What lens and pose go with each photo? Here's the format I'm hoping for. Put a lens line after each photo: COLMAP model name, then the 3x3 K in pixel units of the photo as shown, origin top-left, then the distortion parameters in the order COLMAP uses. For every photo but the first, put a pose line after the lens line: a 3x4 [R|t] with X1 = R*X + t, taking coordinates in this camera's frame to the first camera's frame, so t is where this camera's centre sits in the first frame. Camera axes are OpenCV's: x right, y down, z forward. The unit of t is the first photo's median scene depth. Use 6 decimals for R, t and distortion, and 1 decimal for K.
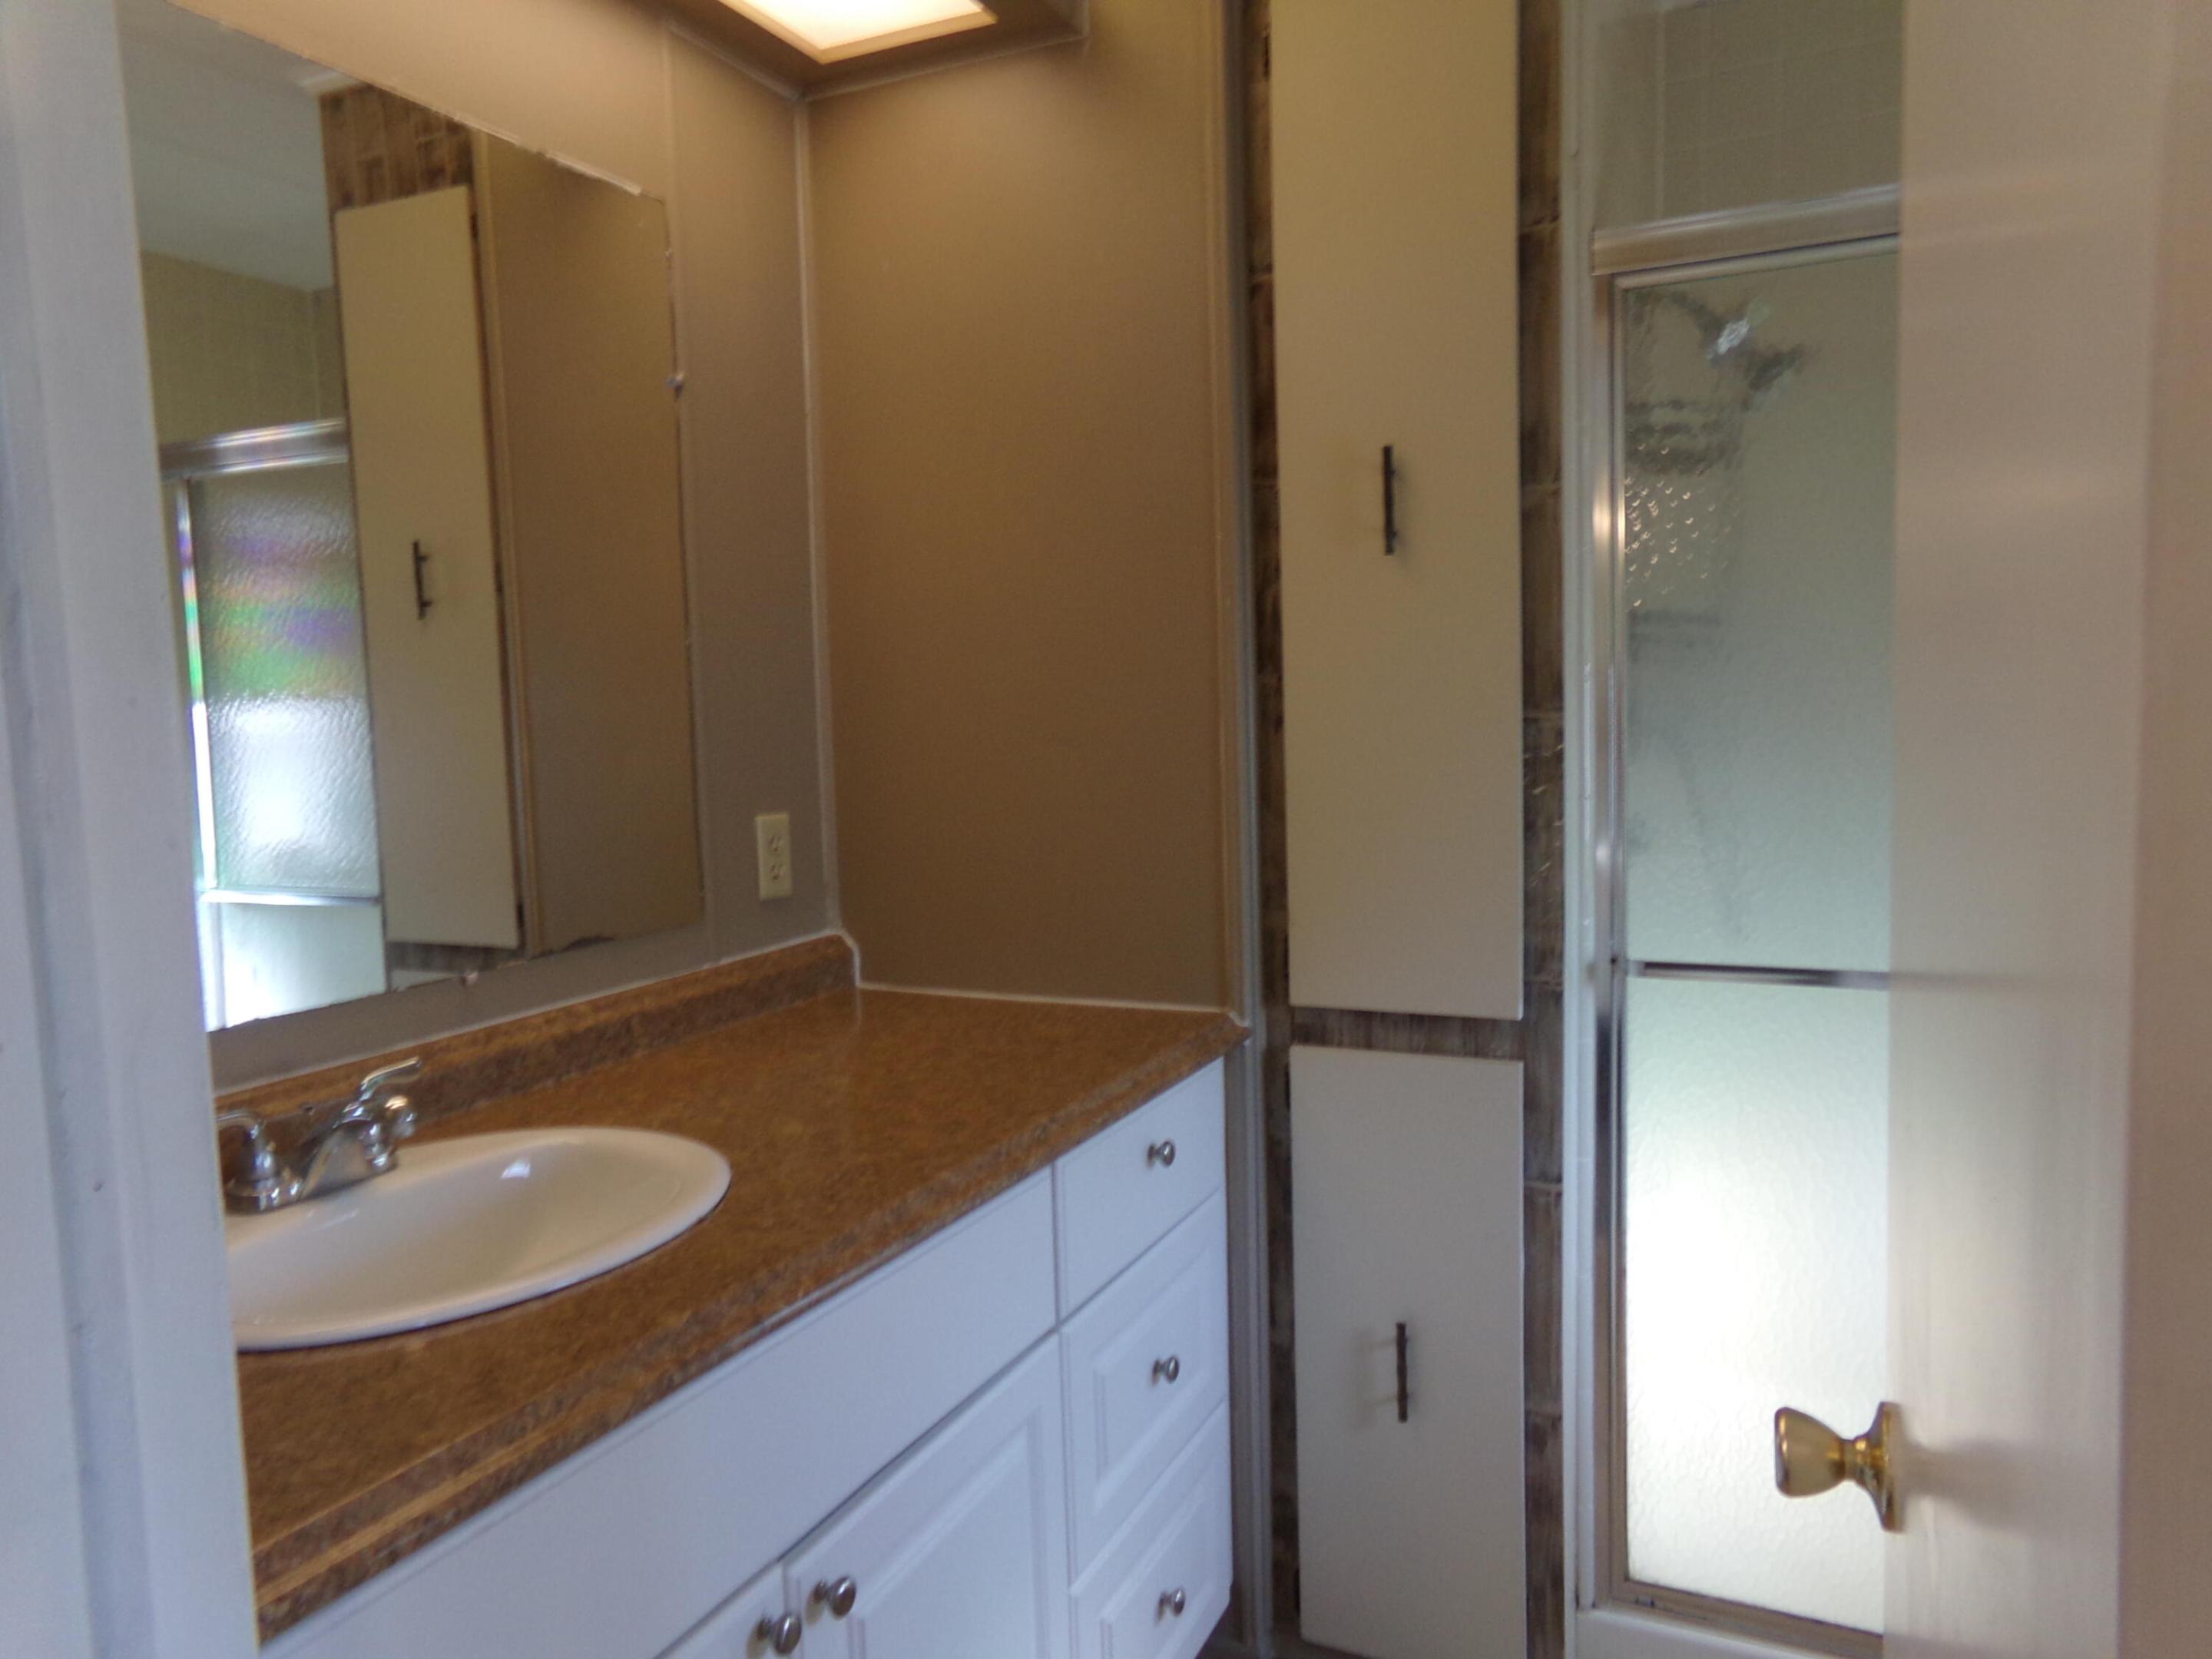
lens RADIAL K [[1524.9, 0, 1106.0], [0, 1524.9, 829.5], [0, 0, 1]] dist [-0.079141, 0.128398]
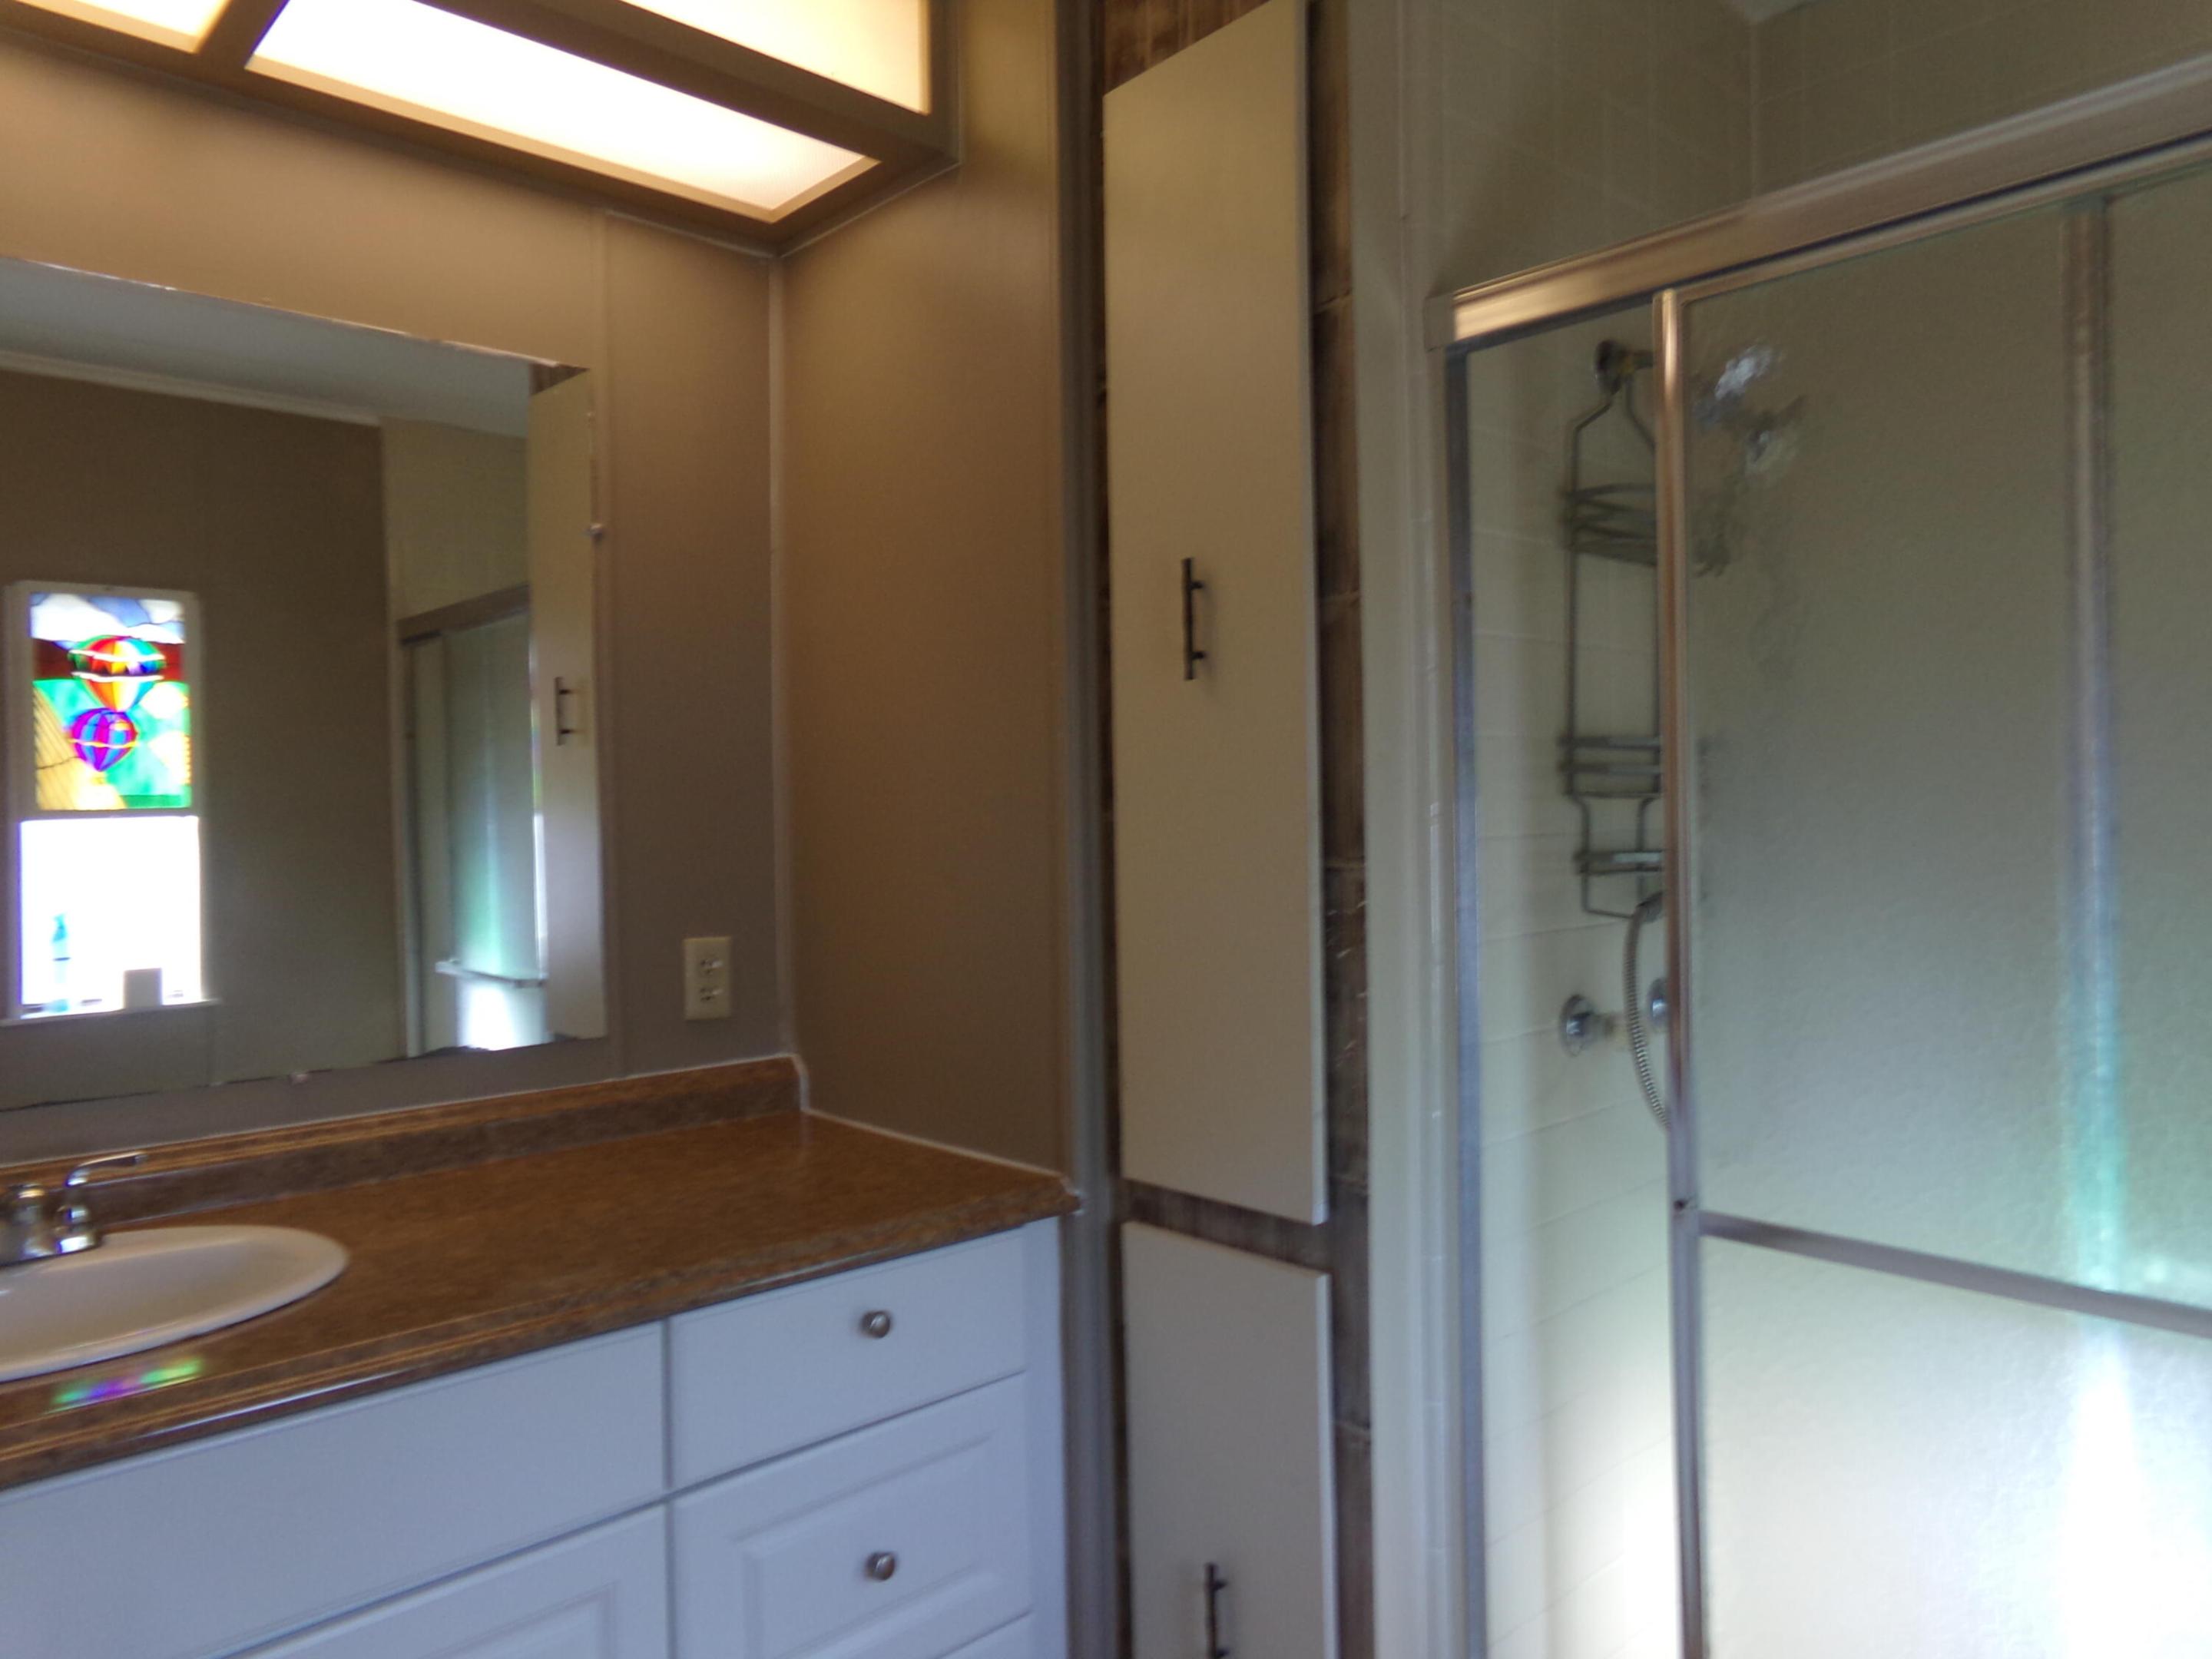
lens RADIAL K [[1524.9, 0, 1106.0], [0, 1524.9, 829.5], [0, 0, 1]] dist [-0.079141, 0.128398]
pose [[0.927381, 0.018644, -0.373654, 0.467587], [-0.044129, 0.997237, -0.059765, -0.037525], [0.371507, 0.071914, 0.925641, 0.157656]]
